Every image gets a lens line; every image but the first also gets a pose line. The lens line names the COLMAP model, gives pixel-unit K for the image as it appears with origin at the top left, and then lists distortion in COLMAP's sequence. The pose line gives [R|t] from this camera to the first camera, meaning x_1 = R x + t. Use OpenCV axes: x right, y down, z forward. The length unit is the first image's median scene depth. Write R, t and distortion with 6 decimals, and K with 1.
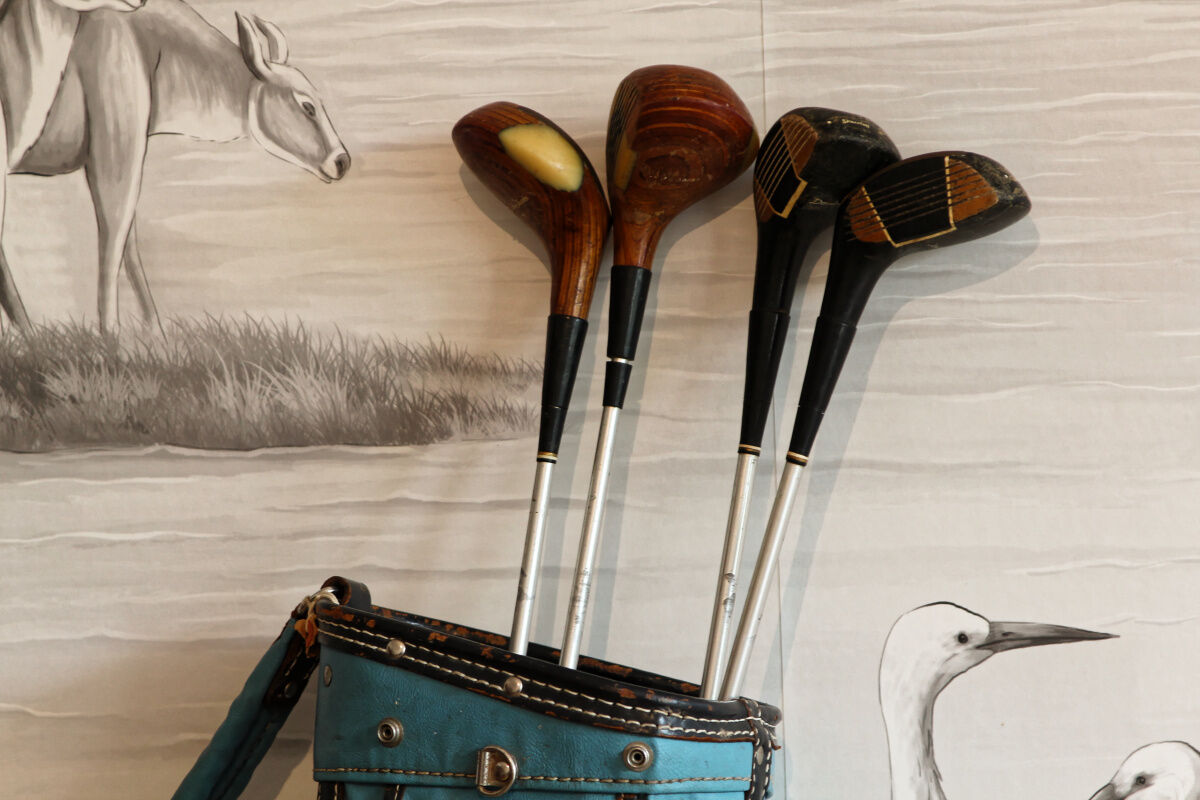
lens RADIAL K [[4983.0, 0, 600.0], [0, 4983.0, 400.0], [0, 0, 1]] dist [0.139112, -4.280104]
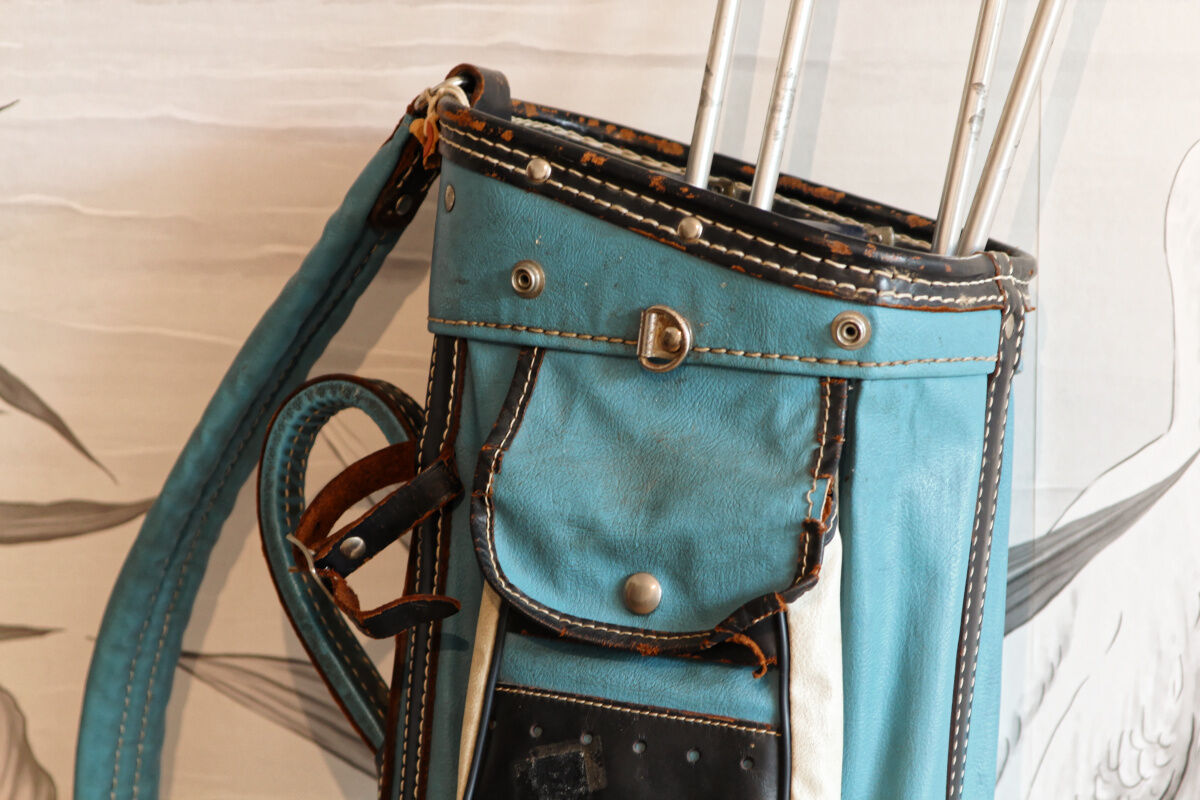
lens RADIAL K [[4983.0, 0, 600.0], [0, 4983.0, 400.0], [0, 0, 1]] dist [0.139112, -4.280104]
pose [[0.998780, 0.036601, -0.033144, -0.004878], [-0.031494, 0.989178, 0.143300, -0.025008], [0.038030, -0.142081, 0.989124, 0.237966]]
